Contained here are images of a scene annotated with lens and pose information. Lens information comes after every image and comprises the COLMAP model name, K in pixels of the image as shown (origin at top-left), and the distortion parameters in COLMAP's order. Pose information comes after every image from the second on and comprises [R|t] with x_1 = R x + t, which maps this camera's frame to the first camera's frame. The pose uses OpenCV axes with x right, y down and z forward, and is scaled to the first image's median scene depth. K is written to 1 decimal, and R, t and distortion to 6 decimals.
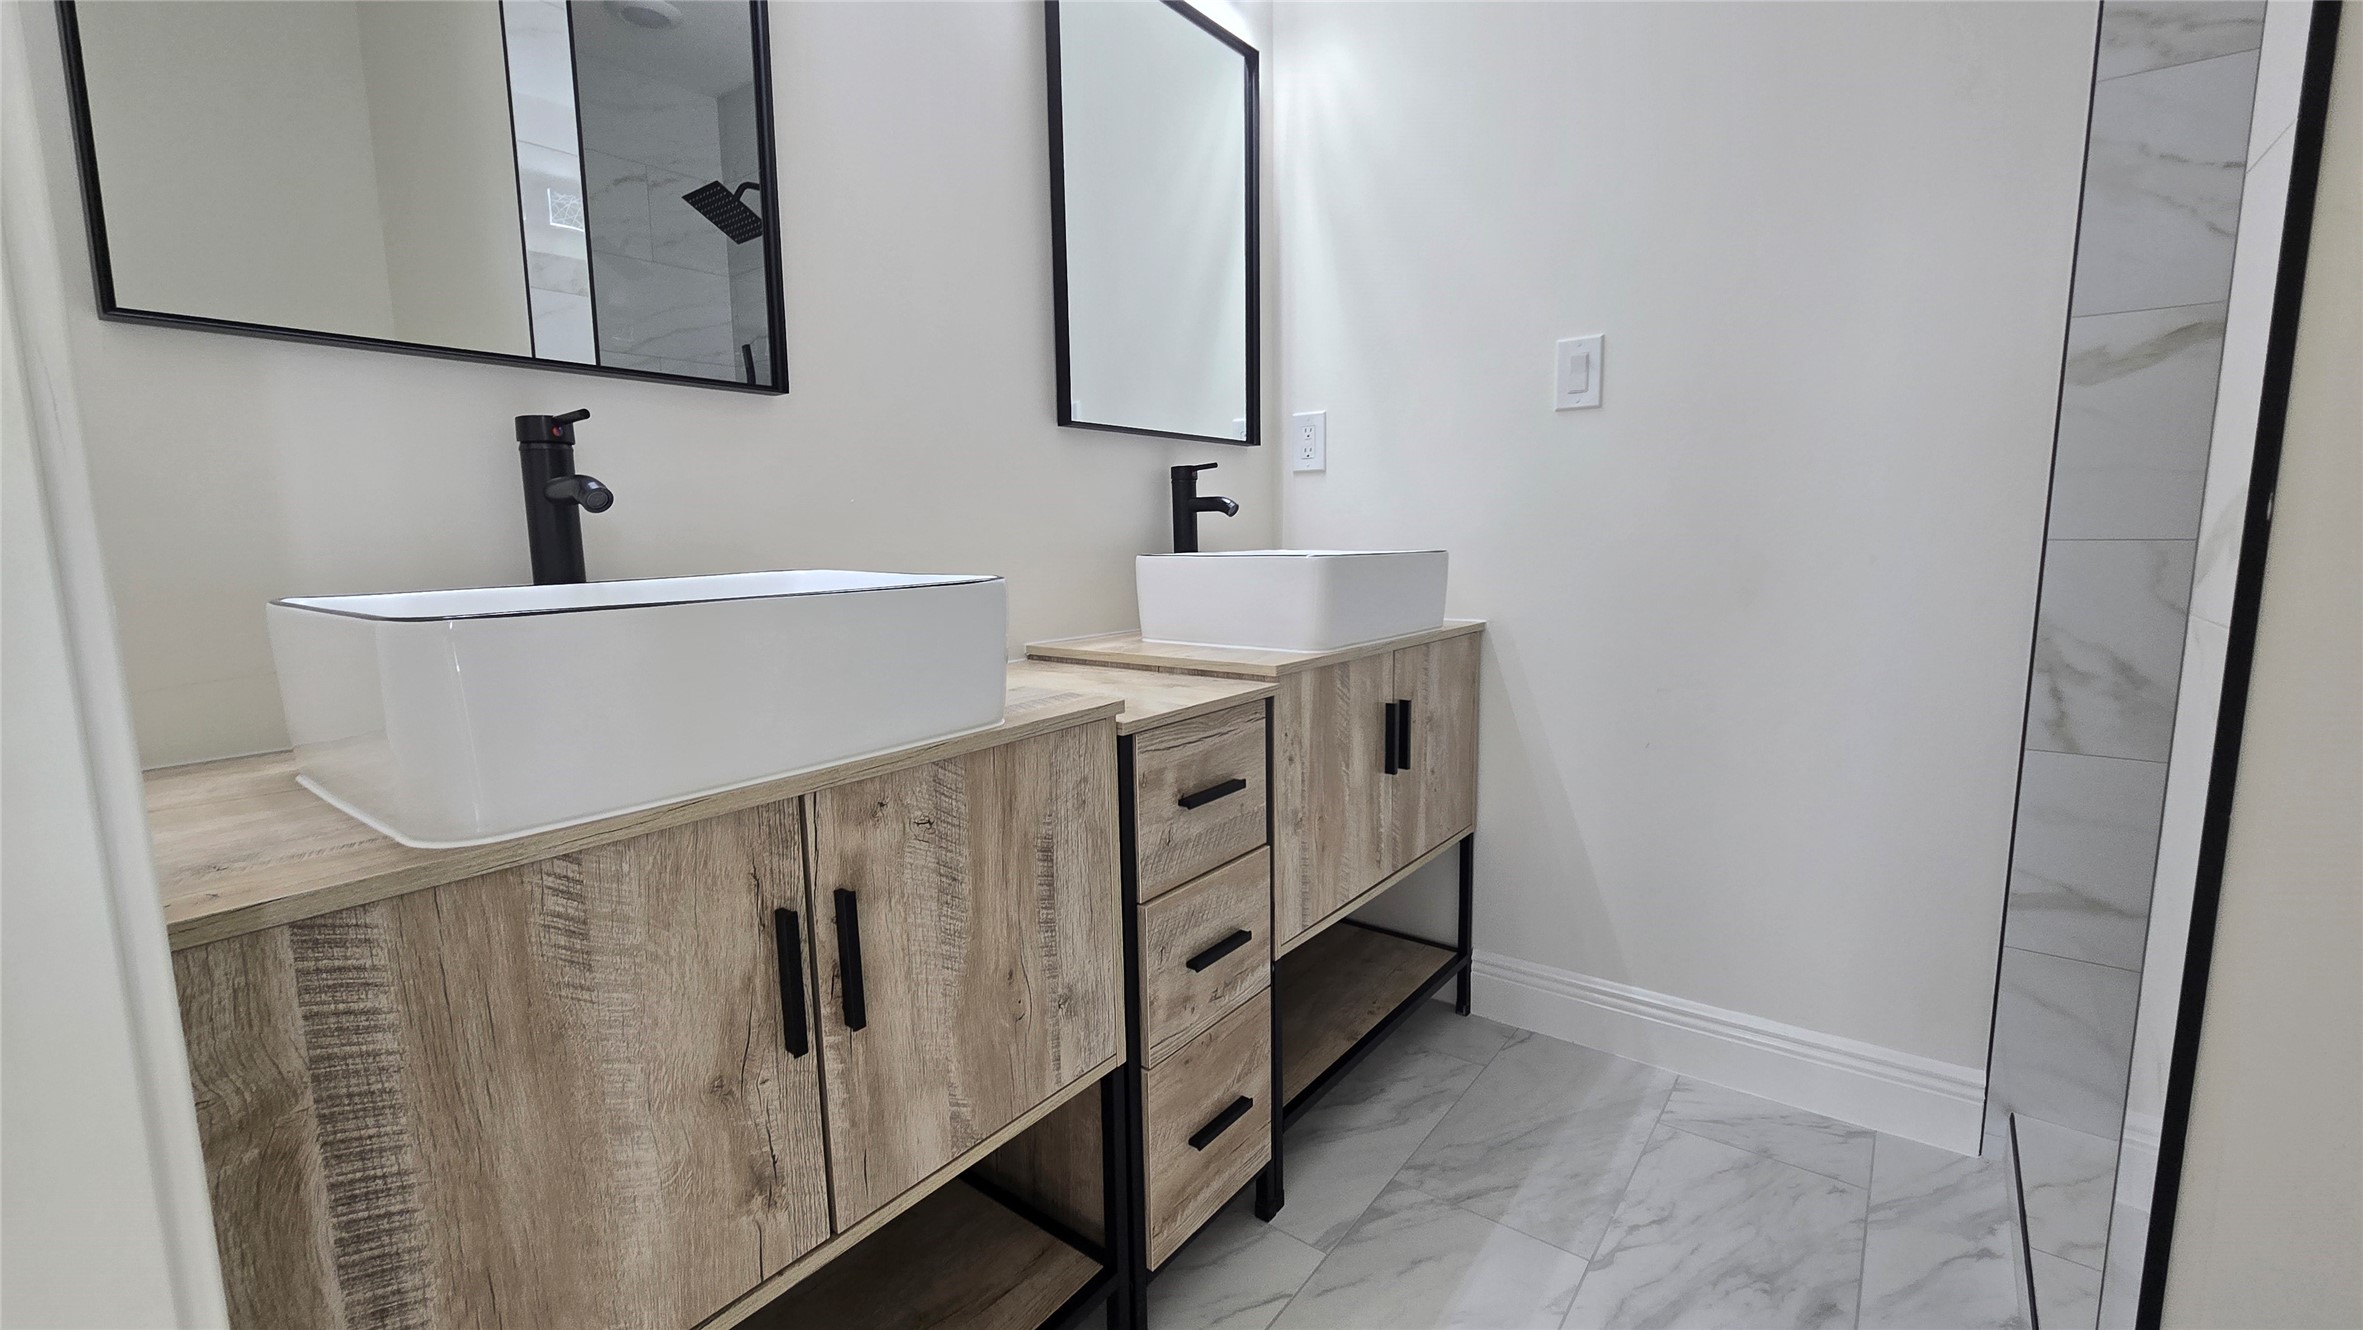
lens RADIAL K [[972.5, 0, 1182.0], [0, 972.5, 661.2], [0, 0, 1]] dist [-0.006253, 0.000473]
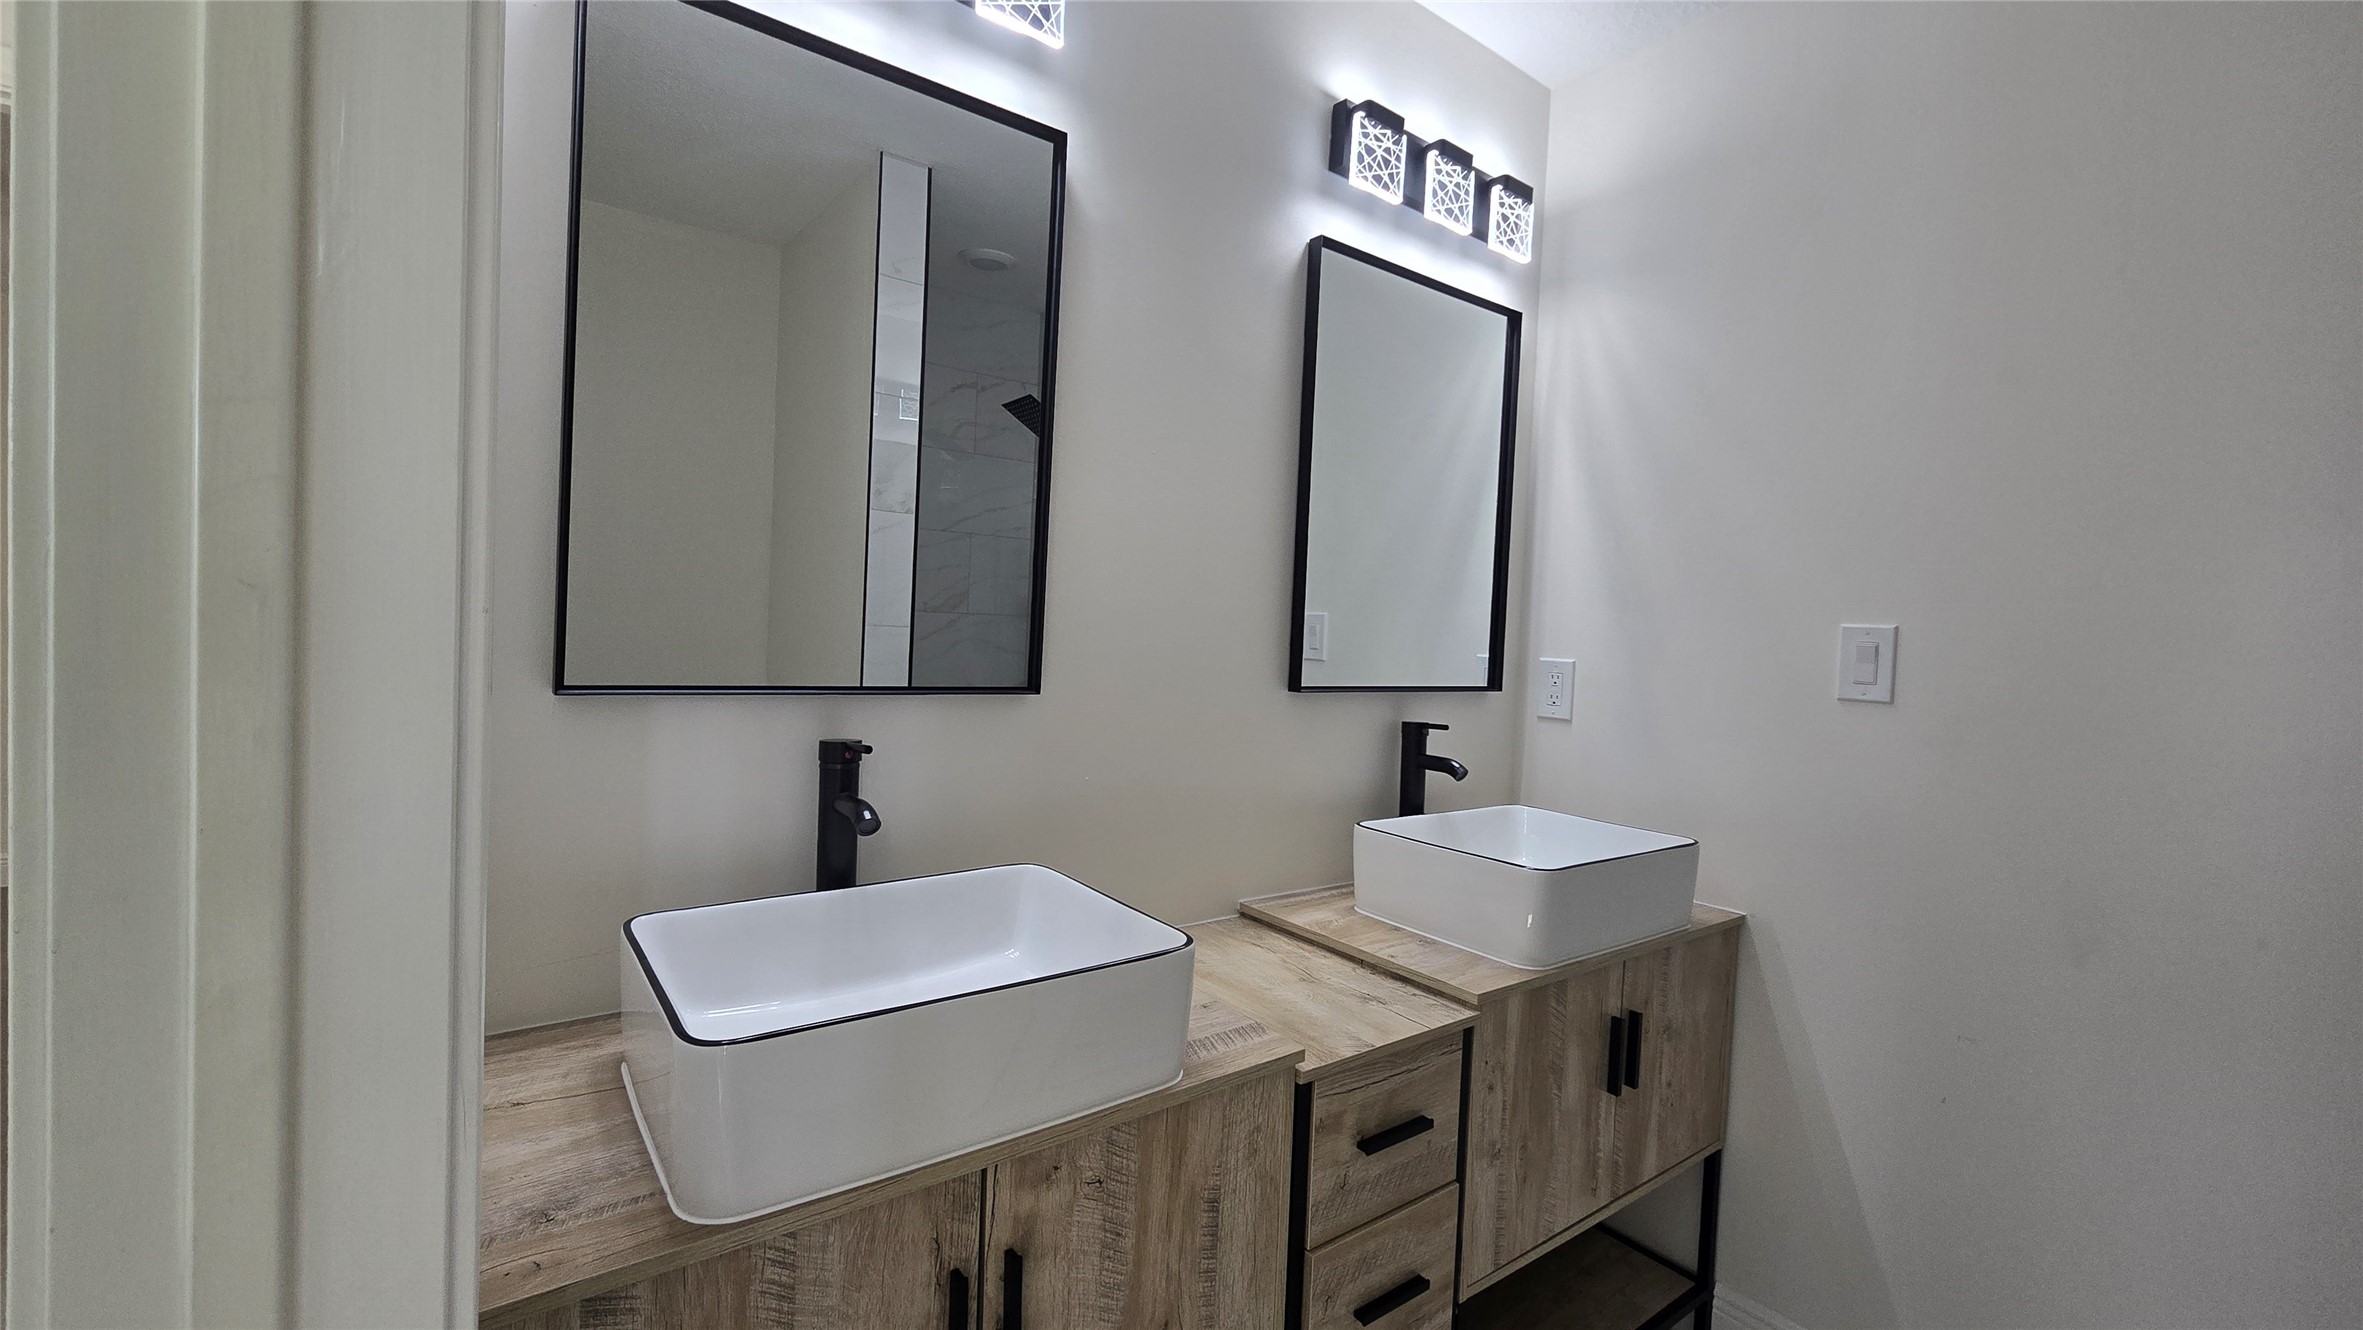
lens RADIAL K [[972.5, 0, 1179.2], [0, 972.5, 666.0], [0, 0, 1]] dist [-0.006253, 0.000473]
pose [[0.960619, 0.066594, -0.269770, 0.050336], [-0.094590, 0.991244, -0.092132, -0.204801], [0.261272, 0.114021, 0.958507, -0.045681]]
